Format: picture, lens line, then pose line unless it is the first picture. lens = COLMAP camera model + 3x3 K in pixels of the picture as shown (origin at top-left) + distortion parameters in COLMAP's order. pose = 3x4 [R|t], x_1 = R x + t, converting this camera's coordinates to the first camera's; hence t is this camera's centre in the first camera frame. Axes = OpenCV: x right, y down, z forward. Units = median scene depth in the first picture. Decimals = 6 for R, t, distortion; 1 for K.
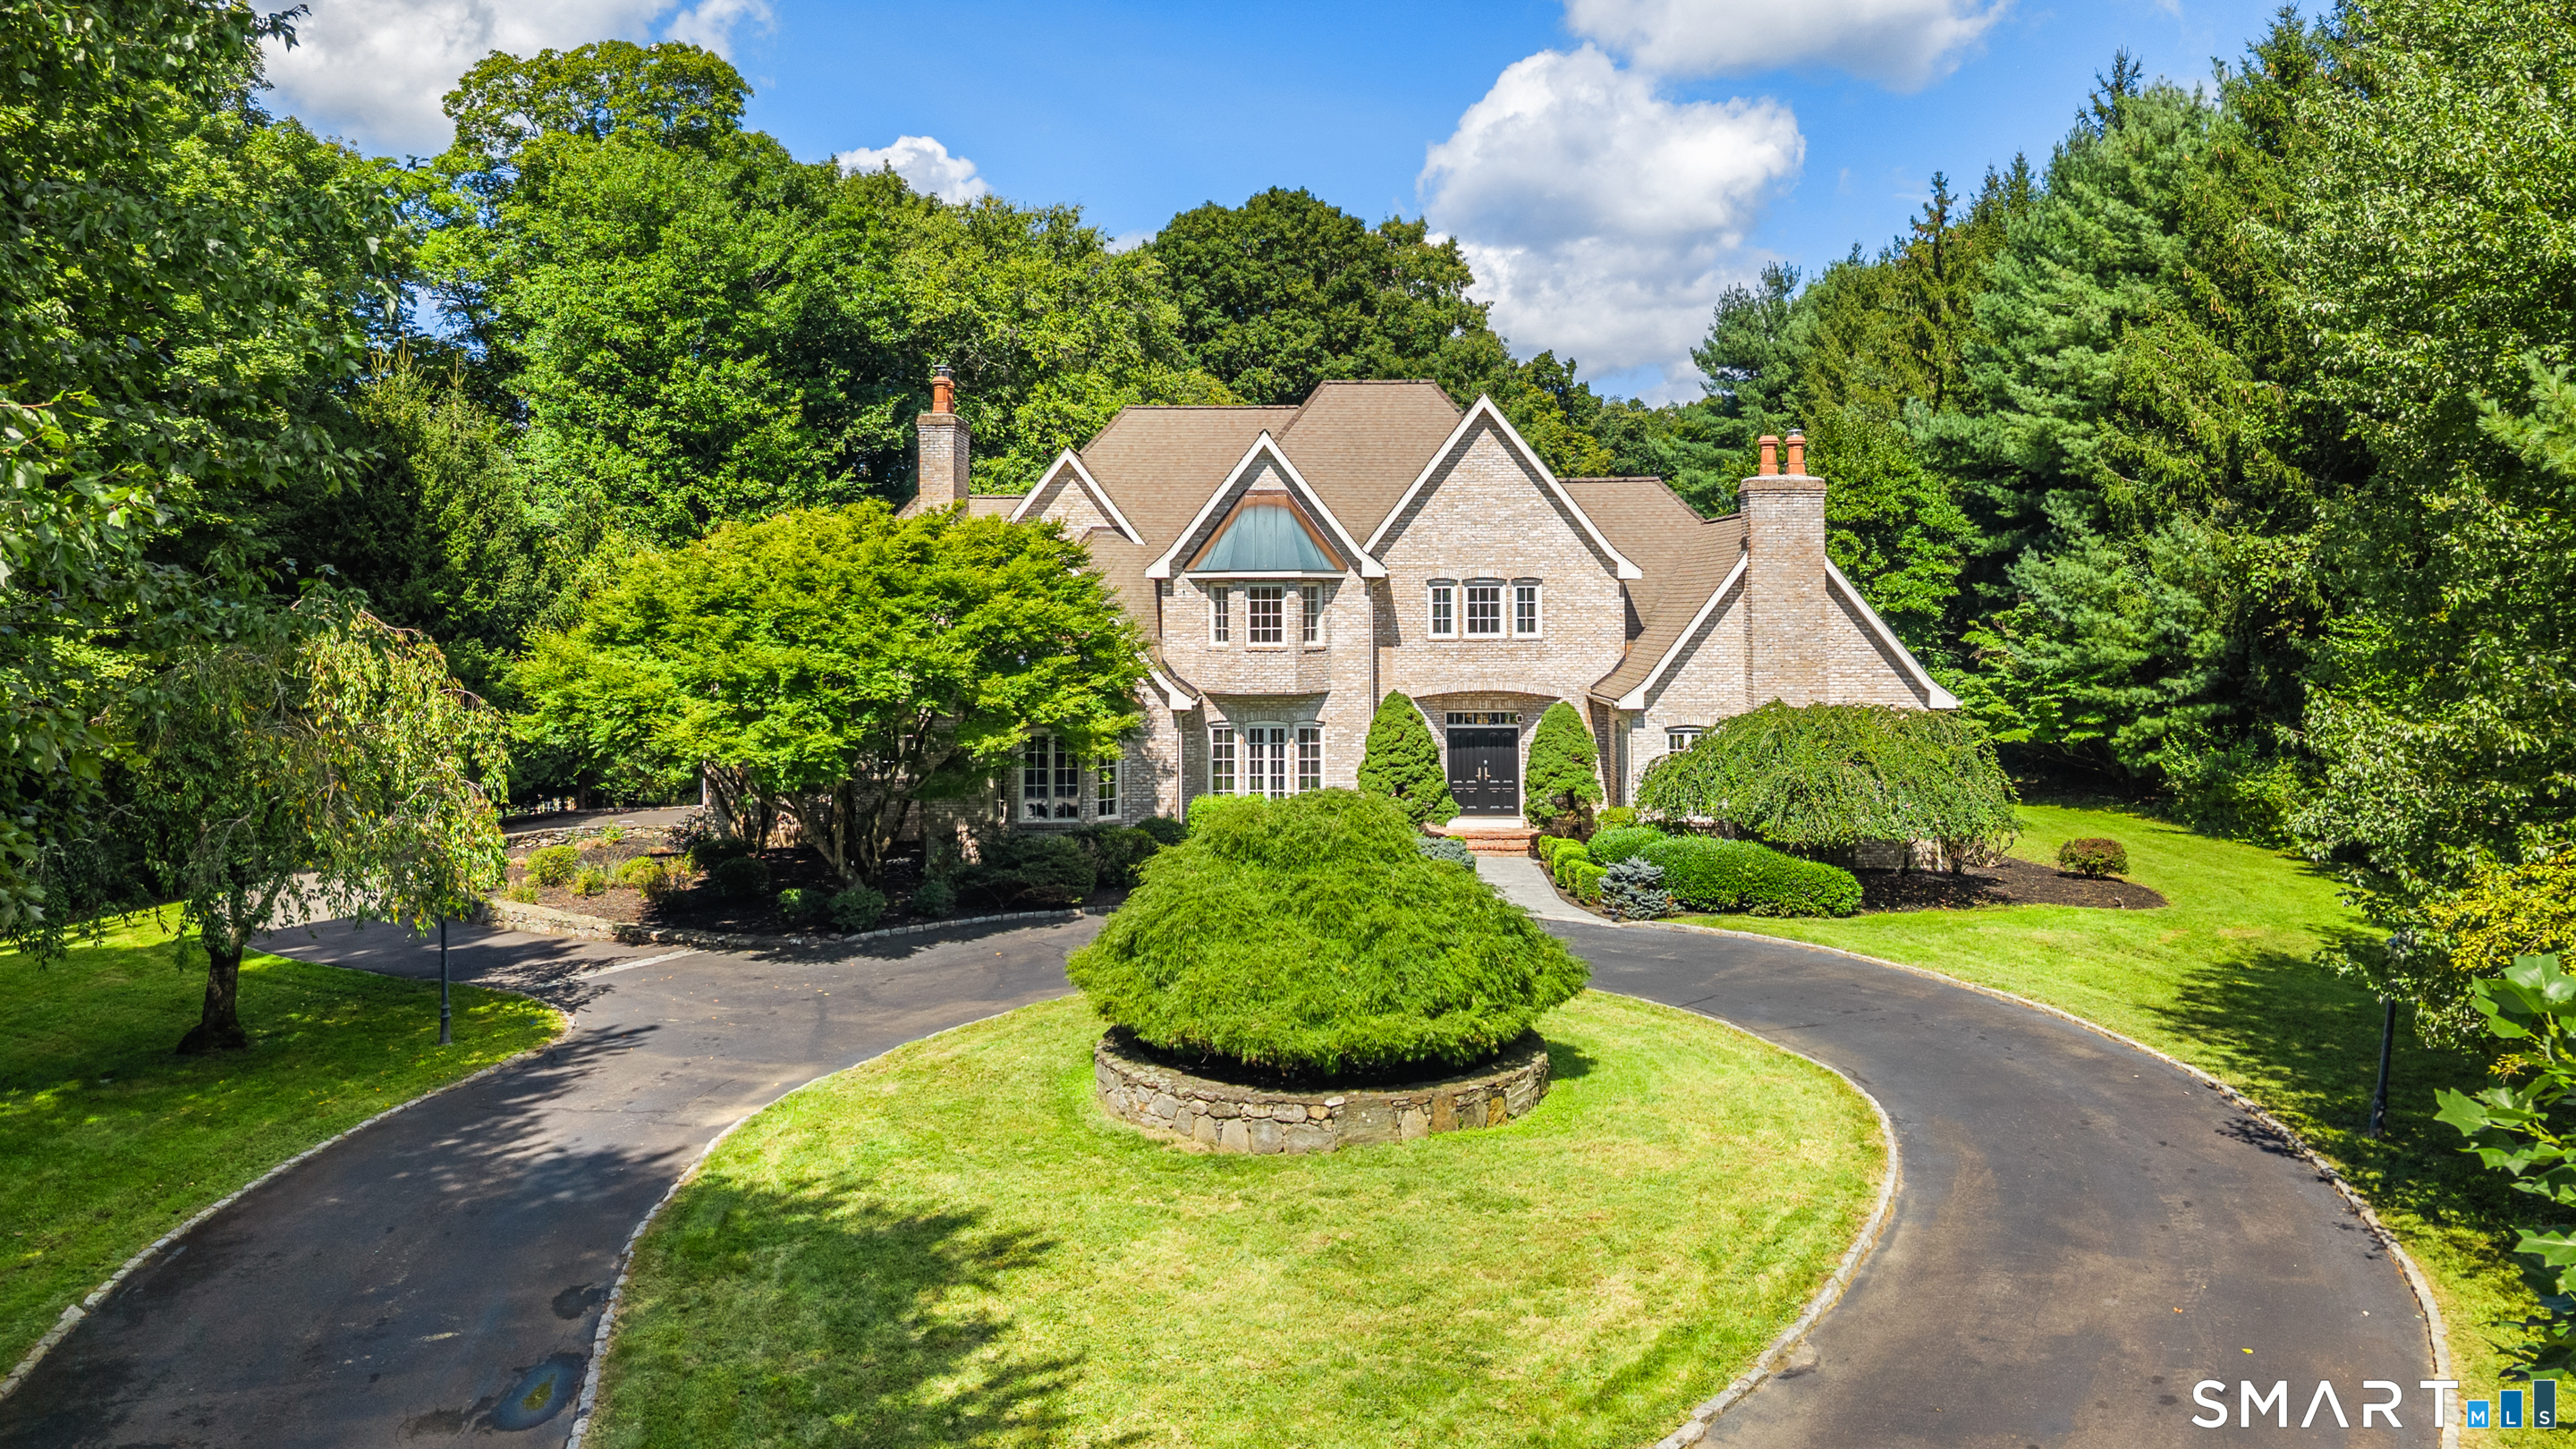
lens RADIAL K [[1801.6, 0, 1288.0], [0, 1801.6, 724.5], [0, 0, 1]] dist [0.040654, 0.000499]
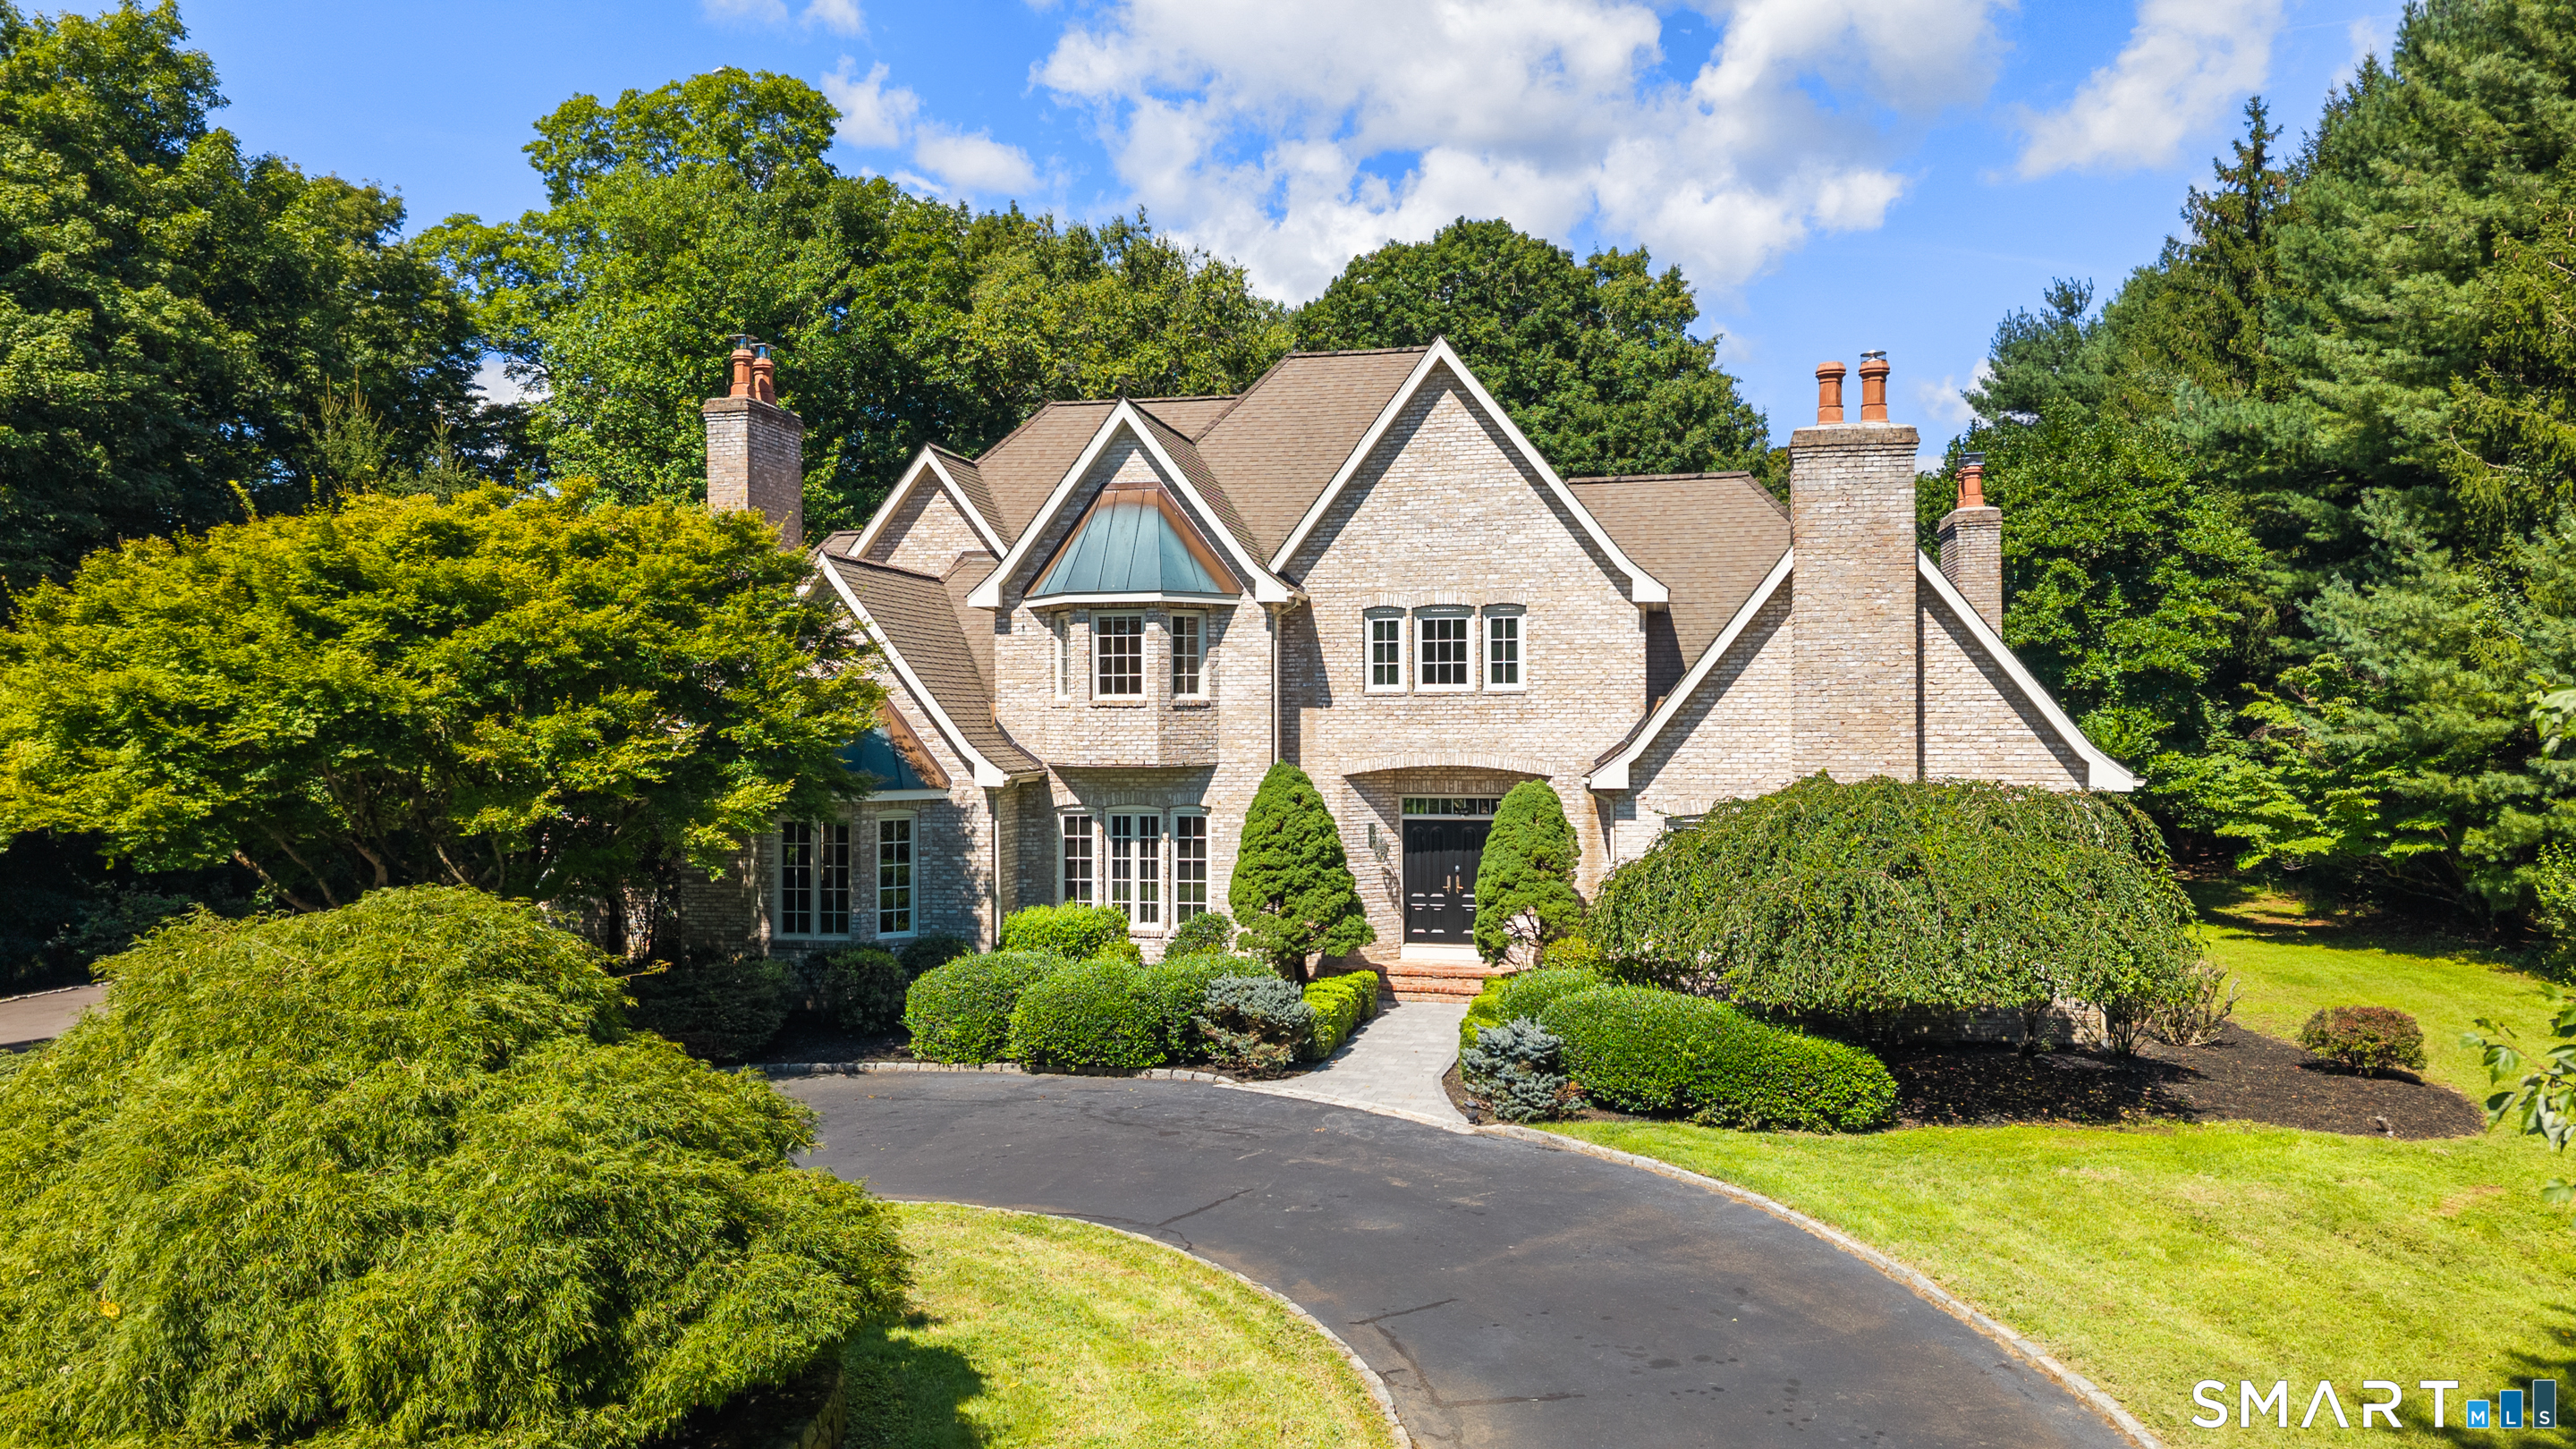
lens RADIAL K [[1742.2, 0, 1289.4], [0, 1742.2, 883.7], [0, 0, 1]] dist [0.008020, 0.007147]
pose [[0.978791, 0.019176, -0.203962, 0.189601], [-0.014368, 0.999583, 0.025029, 0.010824], [0.204357, -0.021568, 0.978659, 0.321516]]
